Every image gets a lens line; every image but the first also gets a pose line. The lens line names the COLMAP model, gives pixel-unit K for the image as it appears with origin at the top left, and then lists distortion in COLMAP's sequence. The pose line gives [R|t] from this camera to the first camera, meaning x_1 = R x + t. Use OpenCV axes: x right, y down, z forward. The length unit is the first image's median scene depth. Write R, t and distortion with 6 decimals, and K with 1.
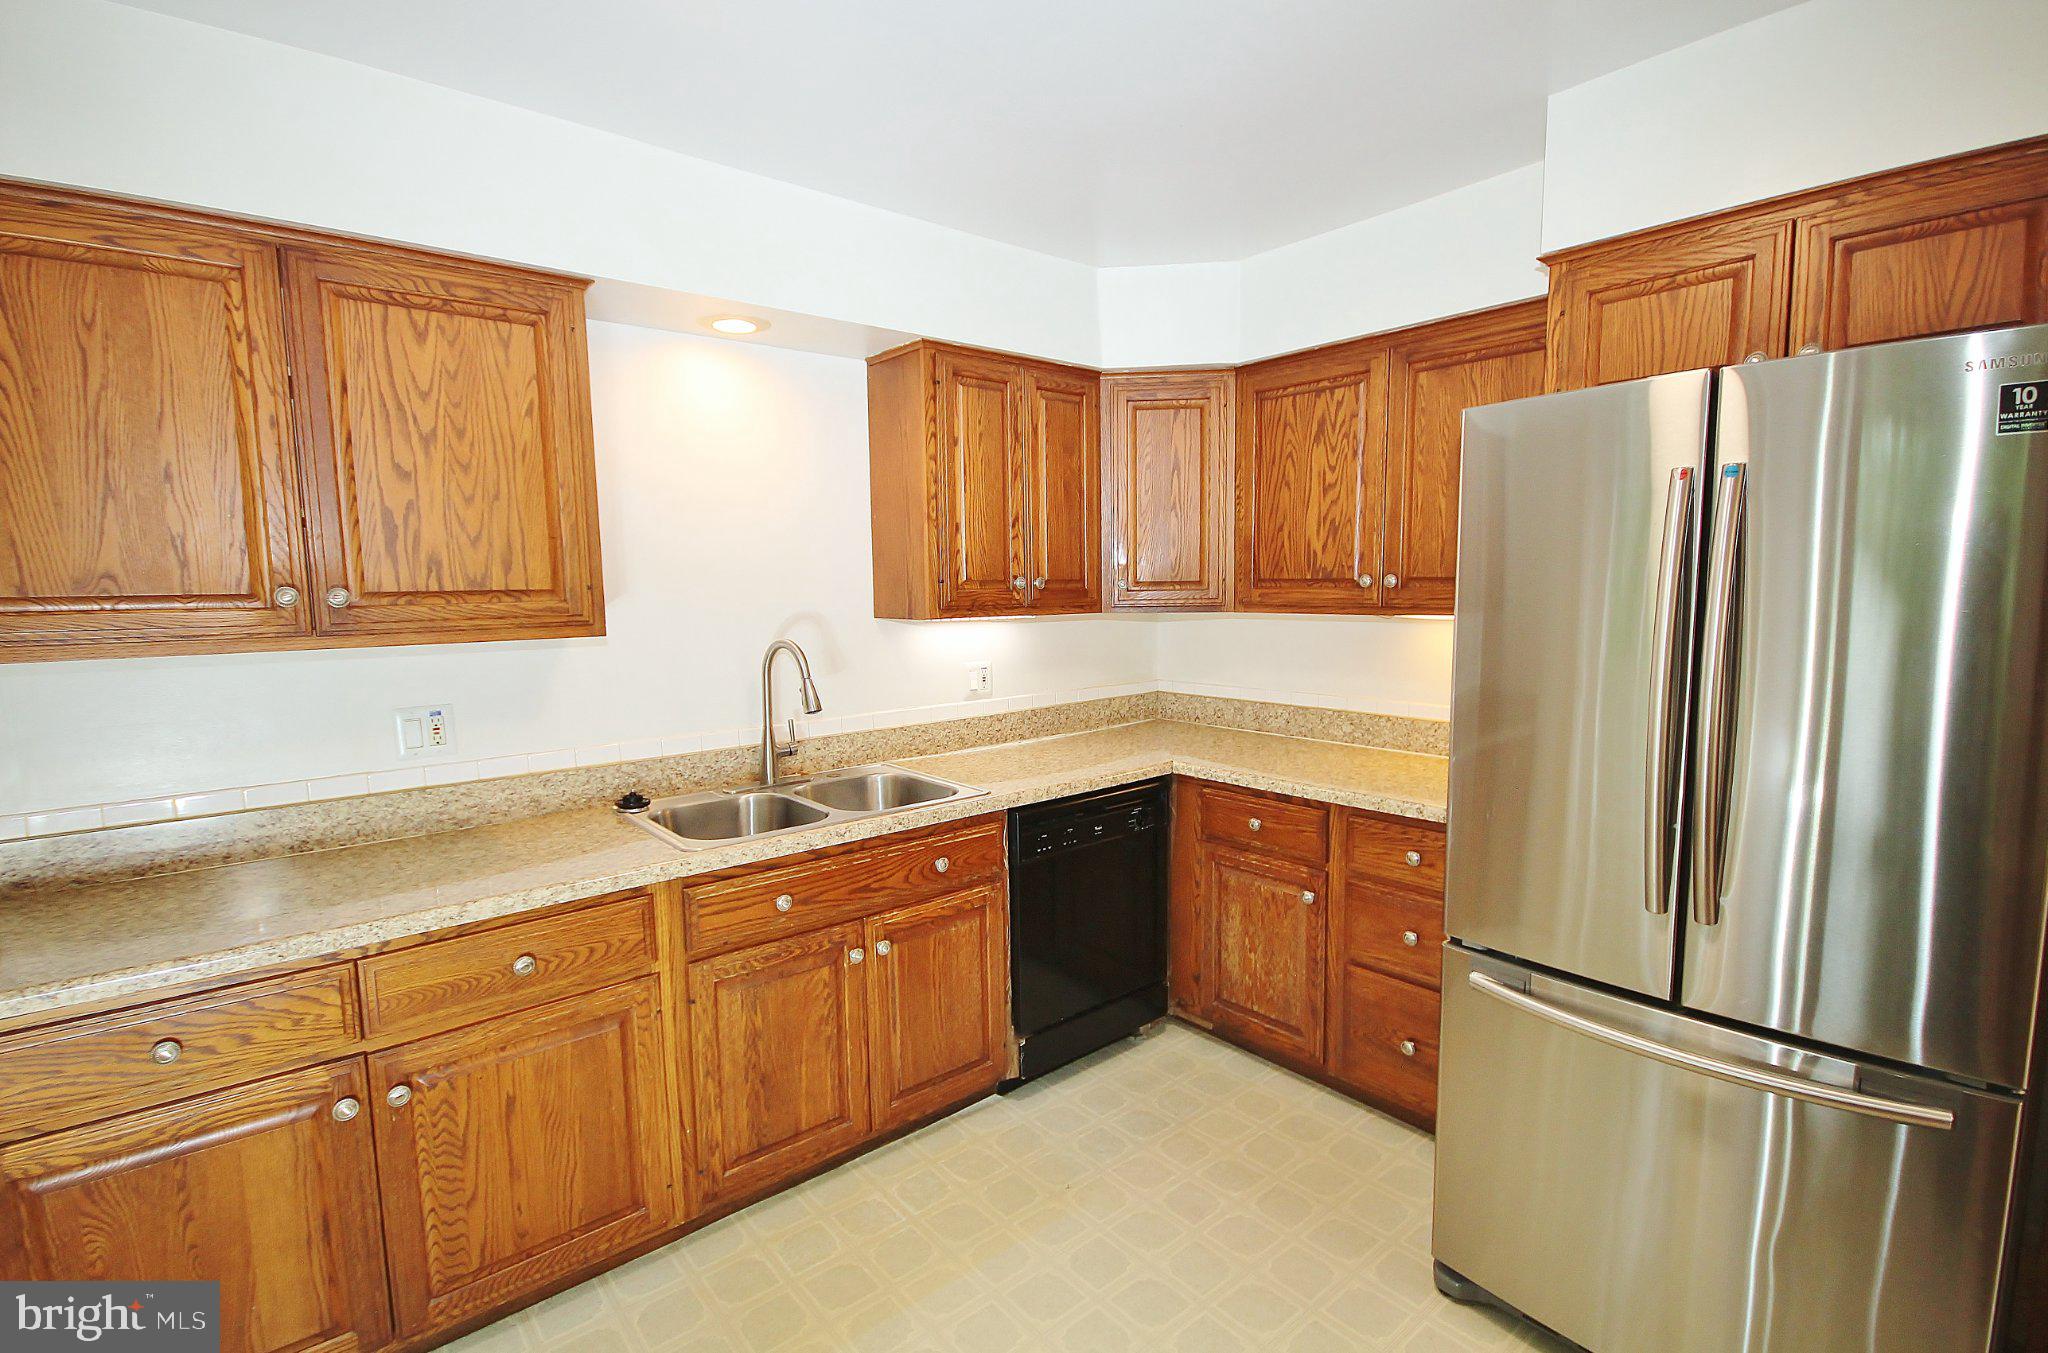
lens RADIAL K [[951.4, 0, 1021.1], [0, 951.4, 690.5], [0, 0, 1]] dist [0.015453, -0.012771]
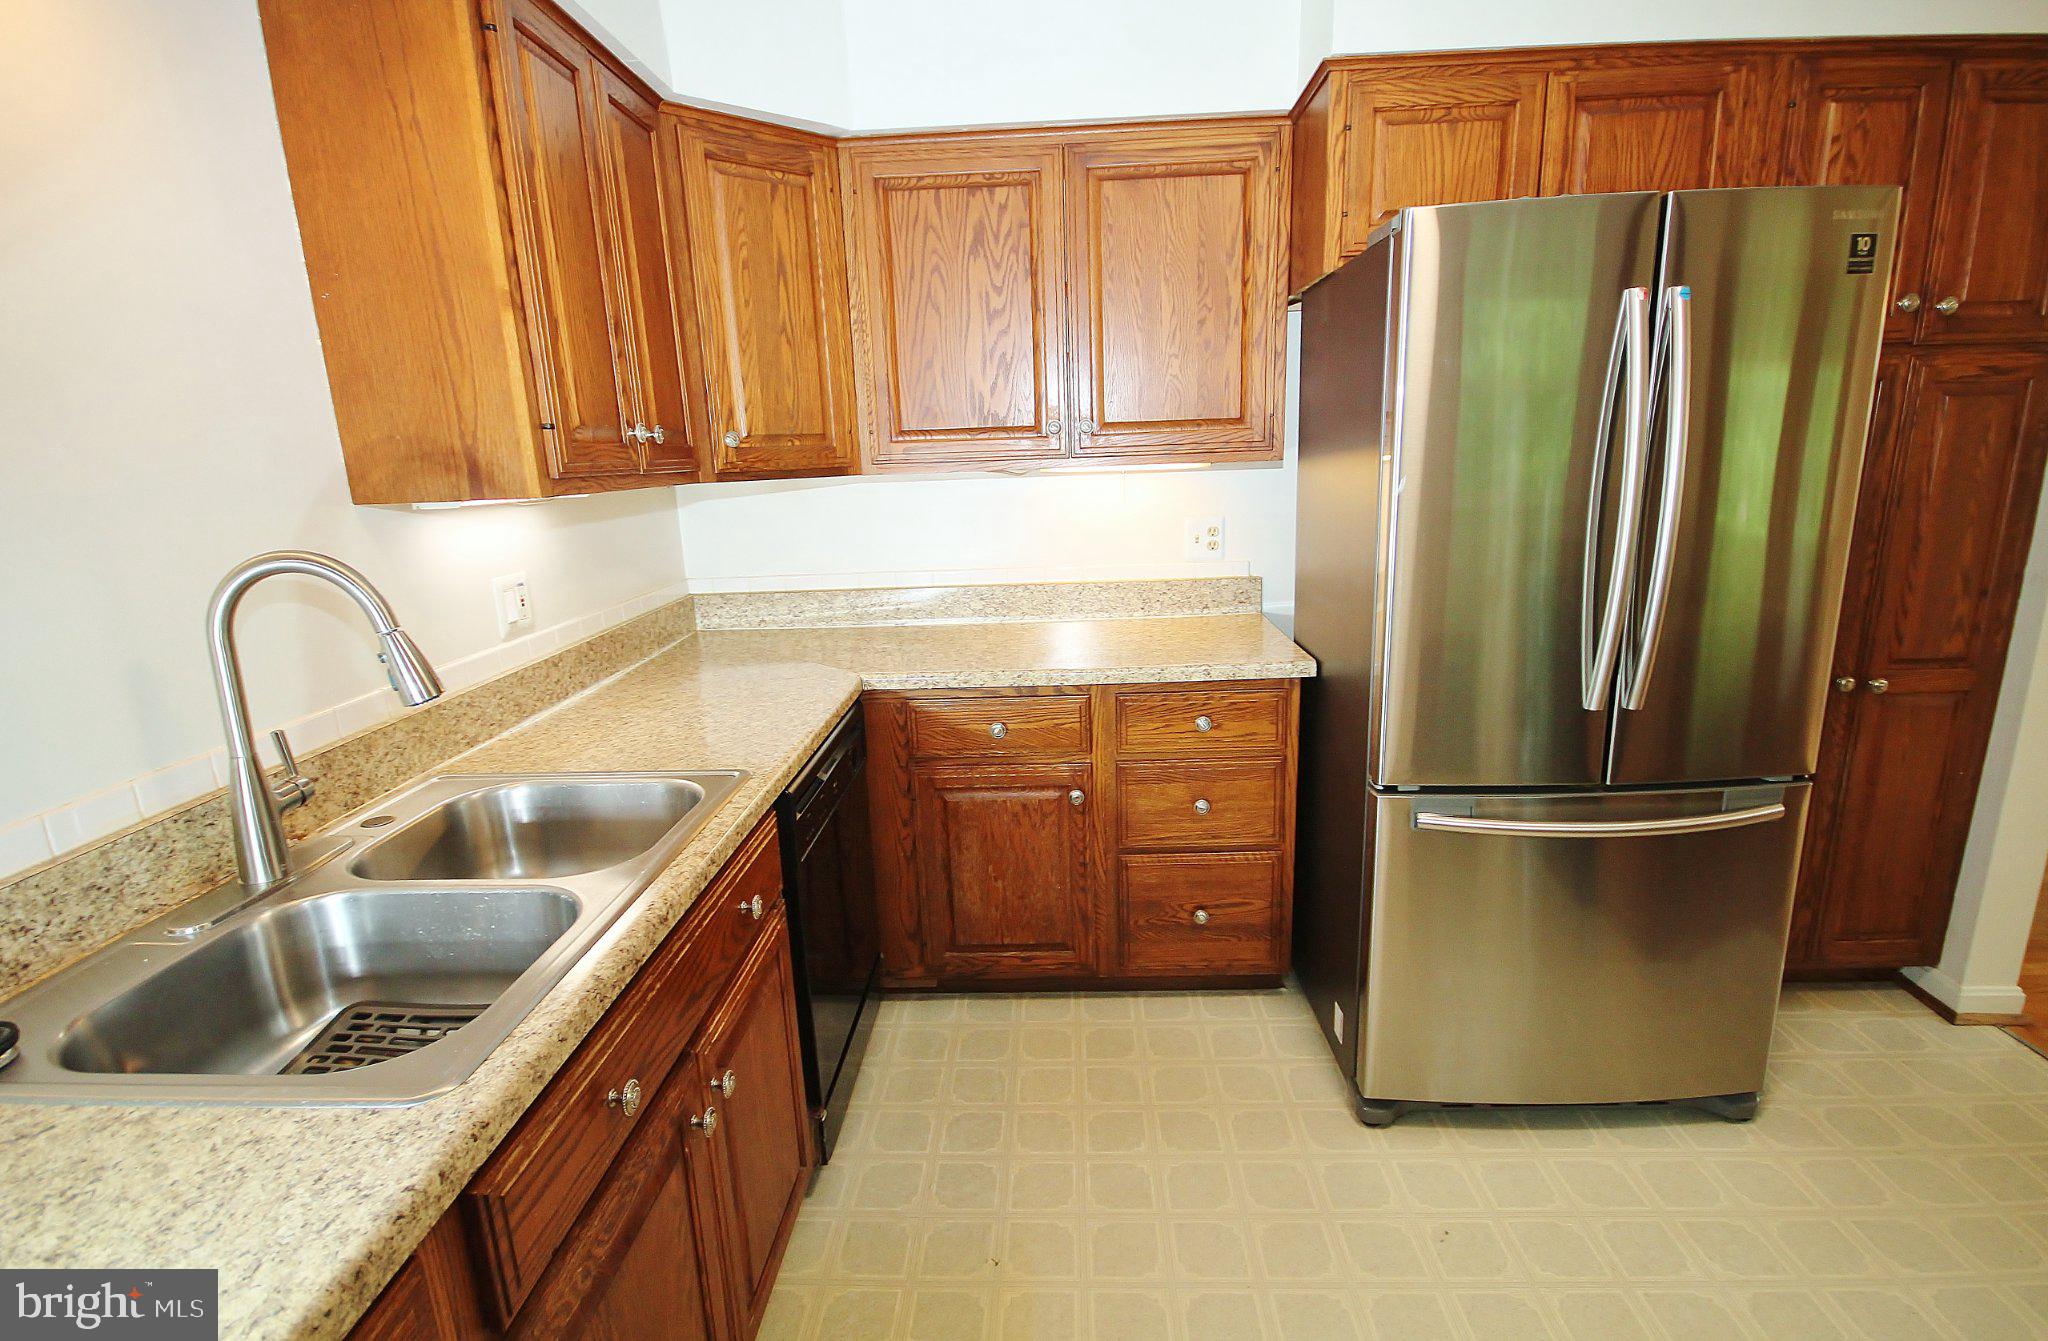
lens RADIAL K [[961.3, 0, 1024.2], [0, 961.3, 684.5], [0, 0, 1]] dist [0.010791, -0.012241]
pose [[0.669878, -0.186698, 0.718615, -0.358567], [0.110426, 0.982157, 0.152229, -0.024261], [-0.734213, -0.022621, 0.678542, 0.457819]]
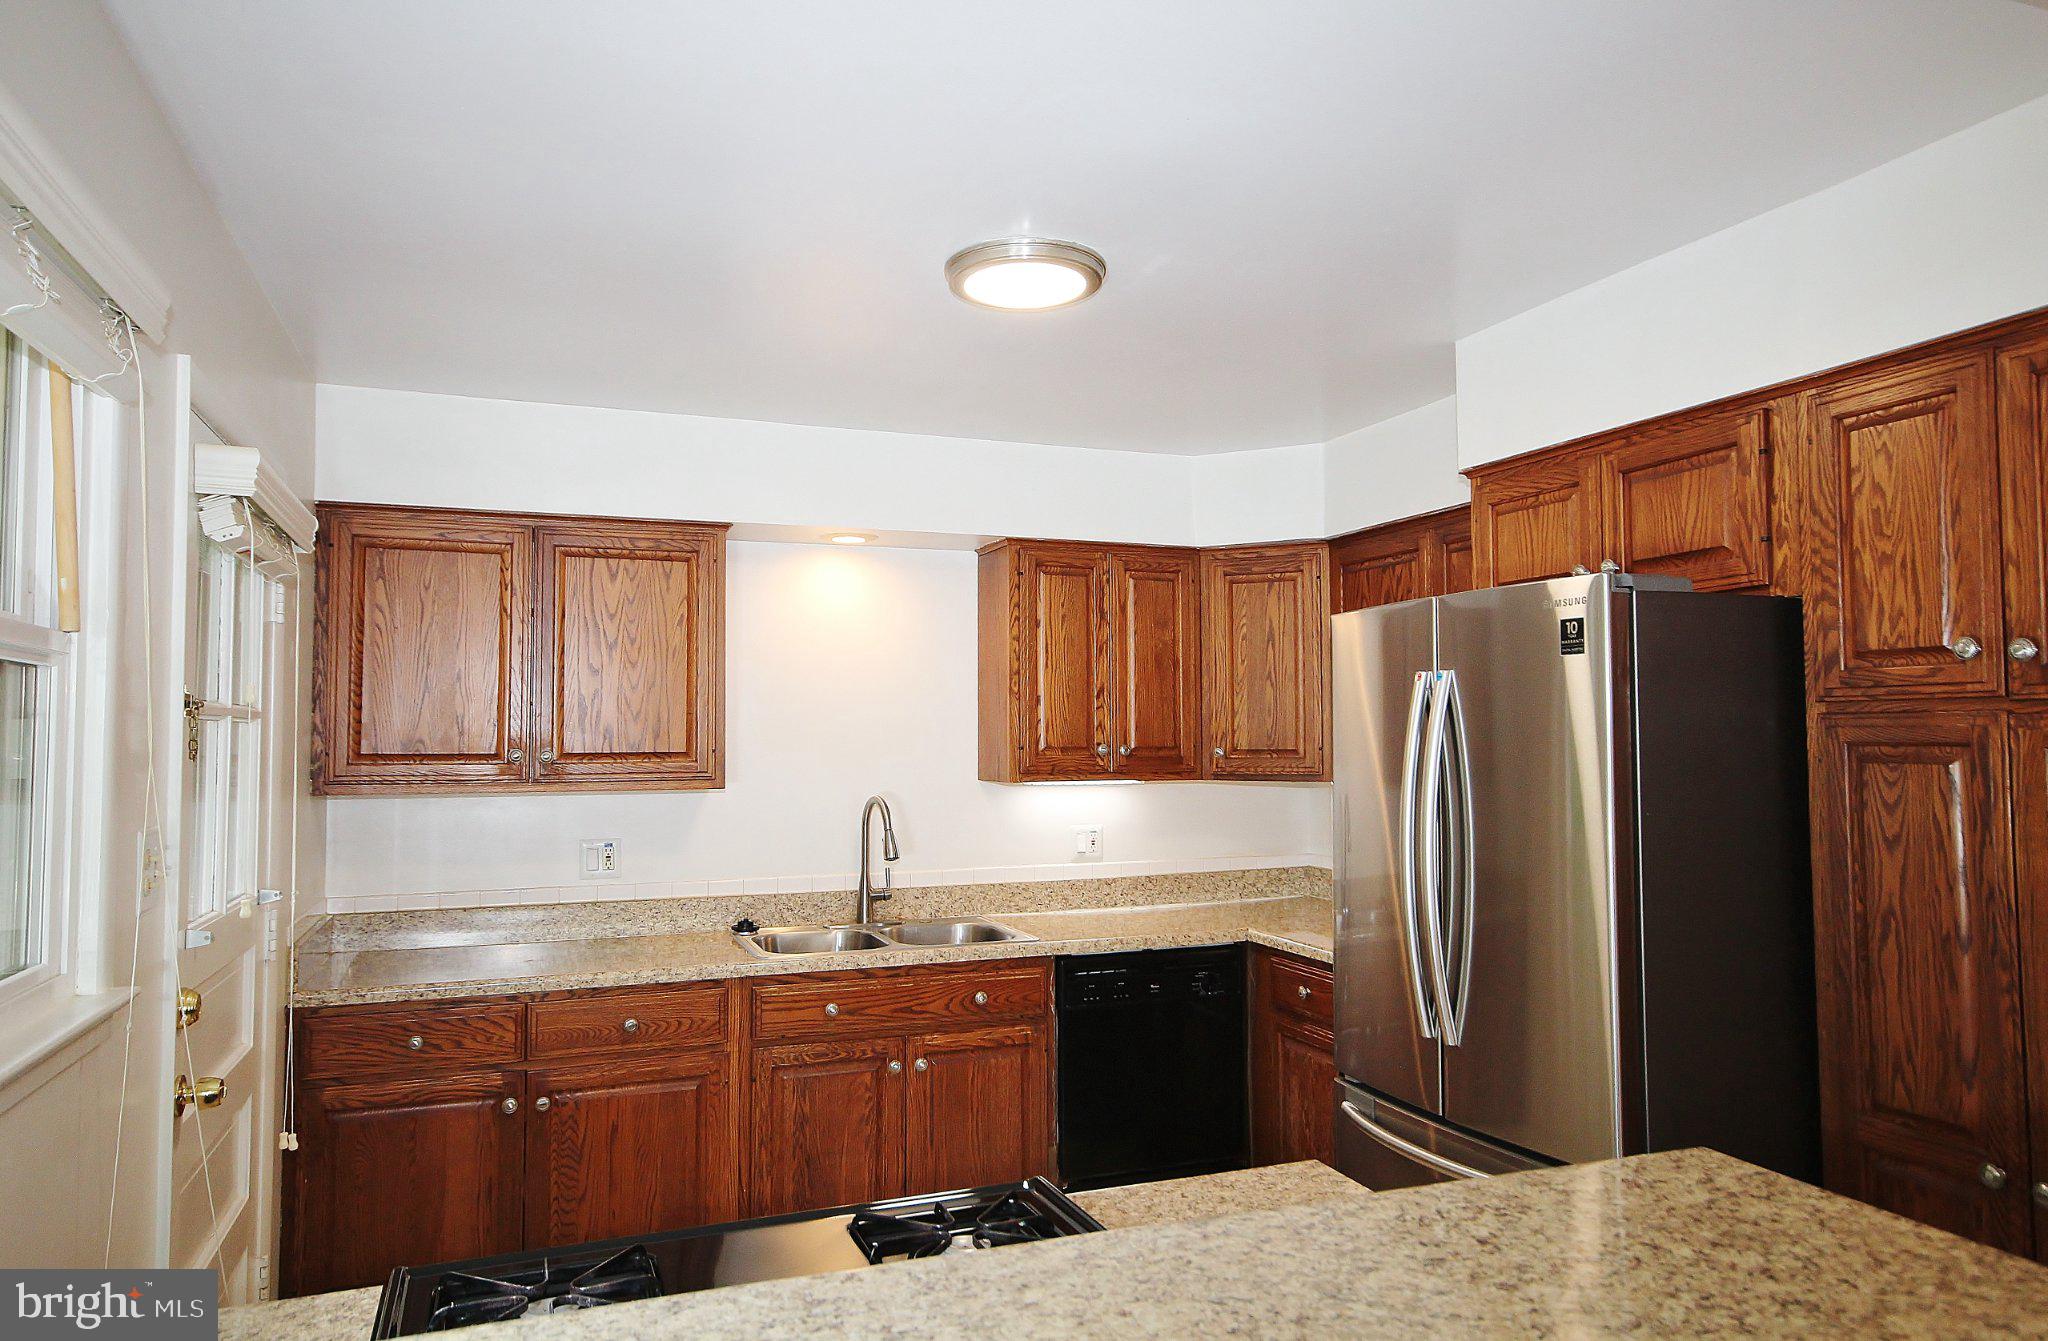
lens RADIAL K [[1319.9, 0, 1020.5], [0, 1319.9, 688.2], [0, 0, 1]] dist [-0.001607, 0.068270]
pose [[0.946964, -0.002794, -0.321326, 0.446221], [-0.045295, 0.988818, -0.142084, 0.037839], [0.318130, 0.149103, 0.936249, -0.484452]]
